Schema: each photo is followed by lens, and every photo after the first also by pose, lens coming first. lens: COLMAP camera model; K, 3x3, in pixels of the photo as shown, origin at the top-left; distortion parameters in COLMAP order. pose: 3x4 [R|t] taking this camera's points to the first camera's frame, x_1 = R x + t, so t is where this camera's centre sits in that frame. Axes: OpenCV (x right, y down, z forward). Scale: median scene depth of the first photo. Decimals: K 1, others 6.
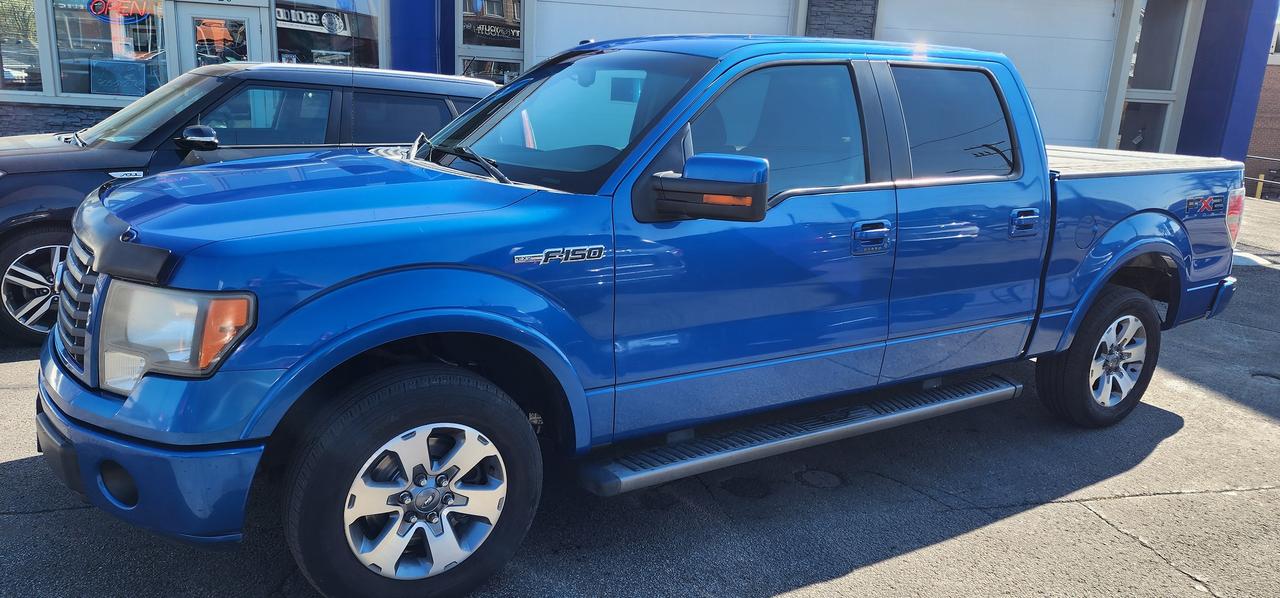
lens RADIAL K [[873.1, 0, 640.0], [0, 873.1, 299.0], [0, 0, 1]] dist [0.047196, -0.056992]
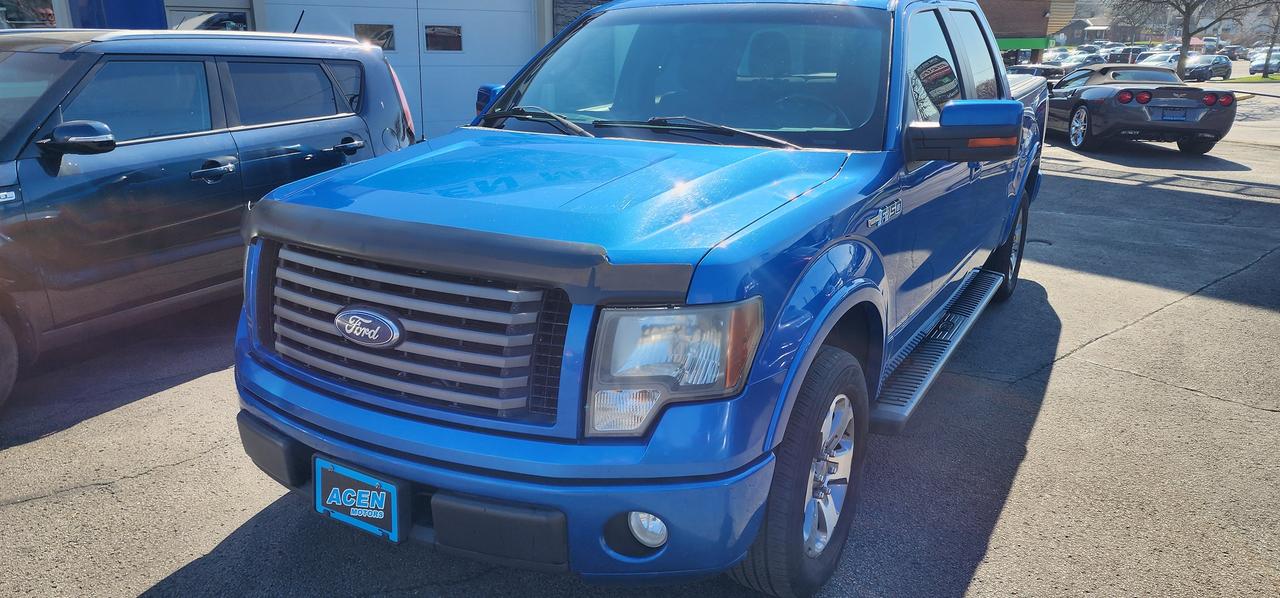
lens RADIAL K [[873.1, 0, 640.0], [0, 873.1, 299.0], [0, 0, 1]] dist [0.047196, -0.056992]
pose [[0.880487, -0.177963, 0.439400, -0.628974], [0.147927, 0.983724, 0.102001, -0.076339], [-0.450400, -0.024812, 0.892482, 0.155953]]
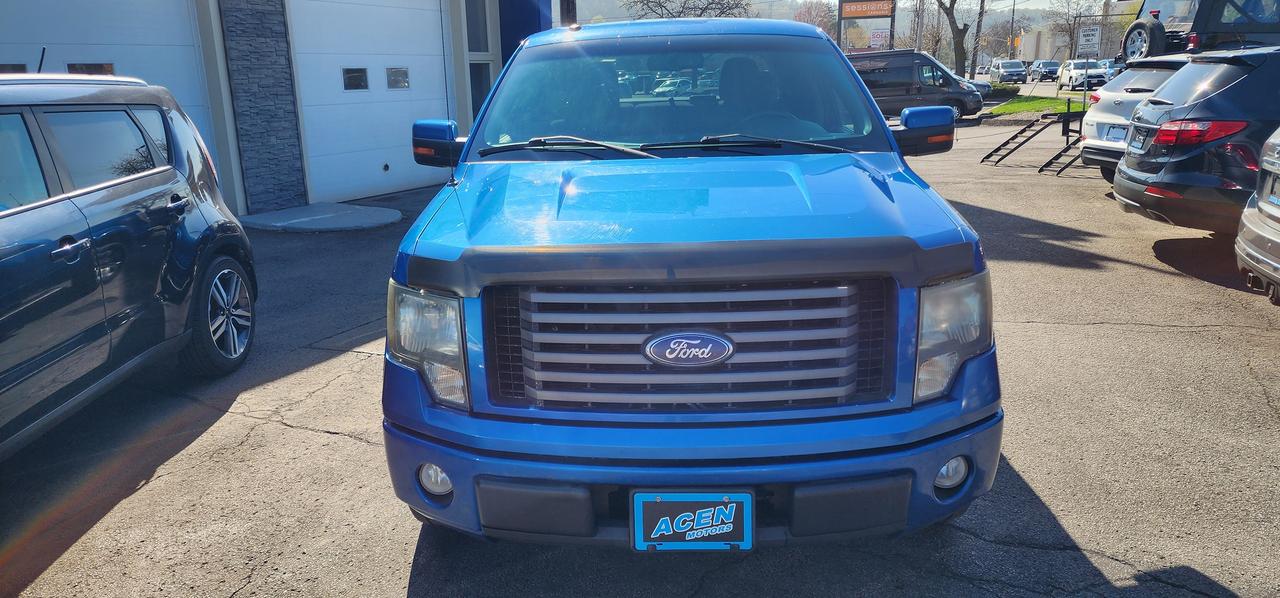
lens RADIAL K [[860.7, 0, 638.4], [0, 860.7, 279.4], [0, 0, 1]] dist [0.110552, 0.000896]
pose [[0.551487, -0.264539, 0.791126, -1.023304], [0.250674, 0.957106, 0.145297, -0.168192], [-0.795628, 0.118185, 0.594145, 0.440325]]
